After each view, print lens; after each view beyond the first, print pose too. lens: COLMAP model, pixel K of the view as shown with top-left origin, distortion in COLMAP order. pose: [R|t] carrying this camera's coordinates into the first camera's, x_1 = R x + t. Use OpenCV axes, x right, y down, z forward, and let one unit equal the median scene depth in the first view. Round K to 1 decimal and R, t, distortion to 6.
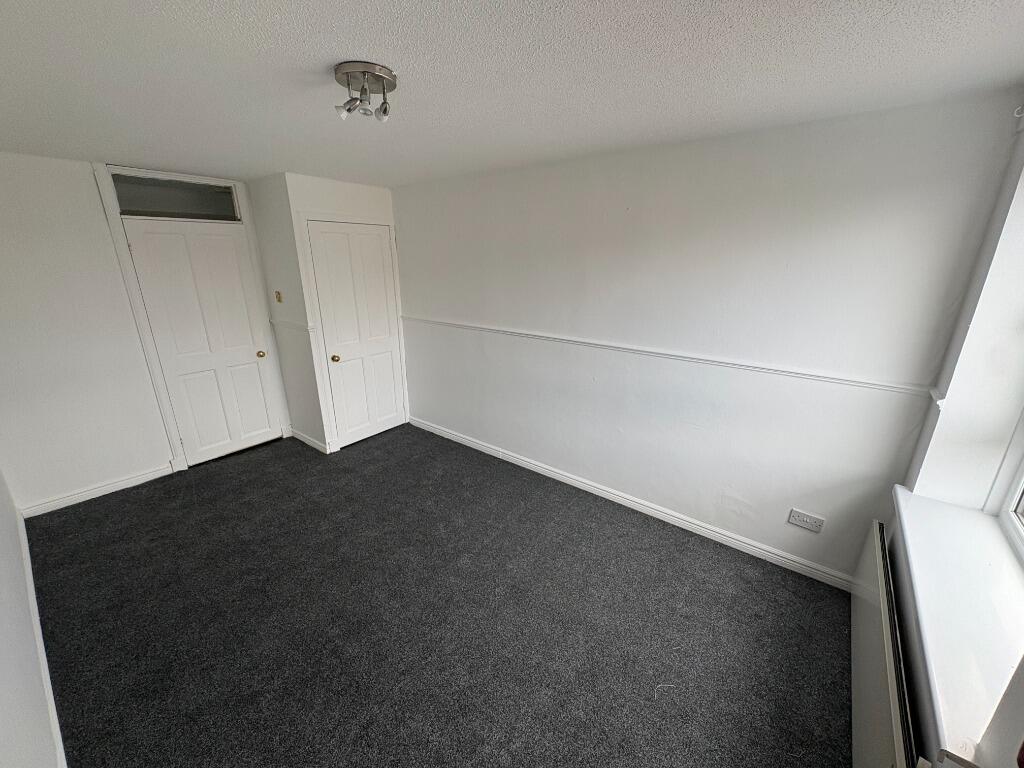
lens RADIAL K [[407.8, 0, 512.0], [0, 407.8, 384.0], [0, 0, 1]] dist [-0.000132, -0.000063]
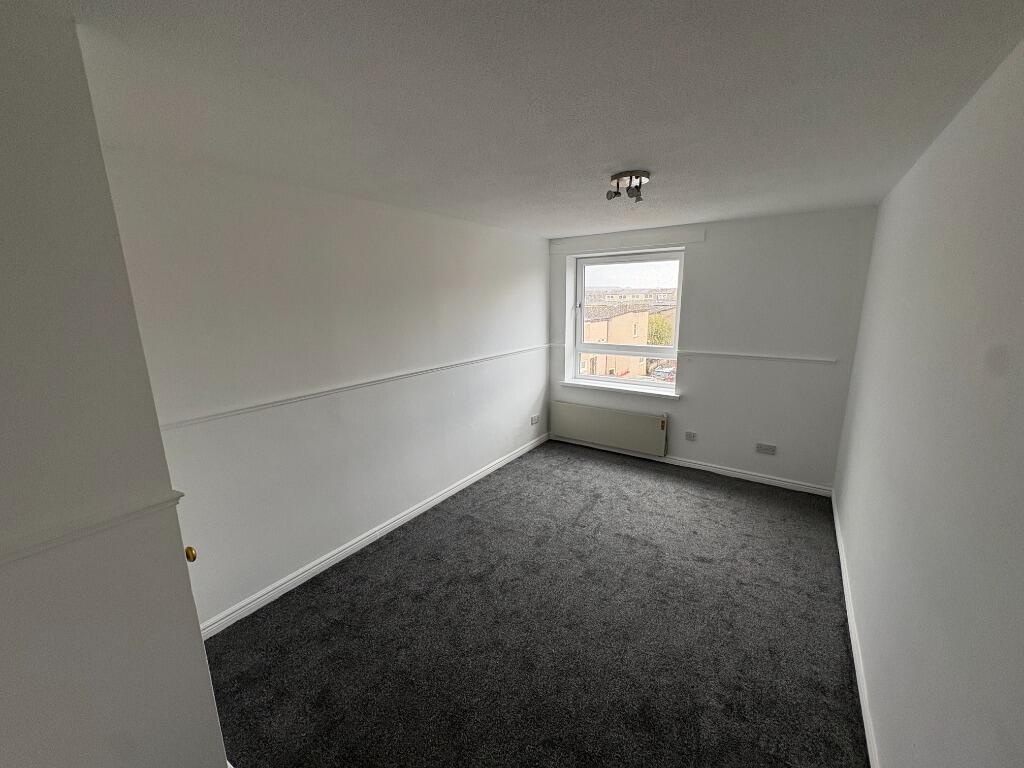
lens RADIAL K [[407.8, 0, 512.0], [0, 407.8, 384.0], [0, 0, 1]] dist [-0.000132, -0.000063]
pose [[-0.064757, -0.207942, 0.975995, -1.230452], [0.317319, 0.922992, 0.217704, -0.310829], [-0.946105, 0.323800, 0.006214, 1.020654]]
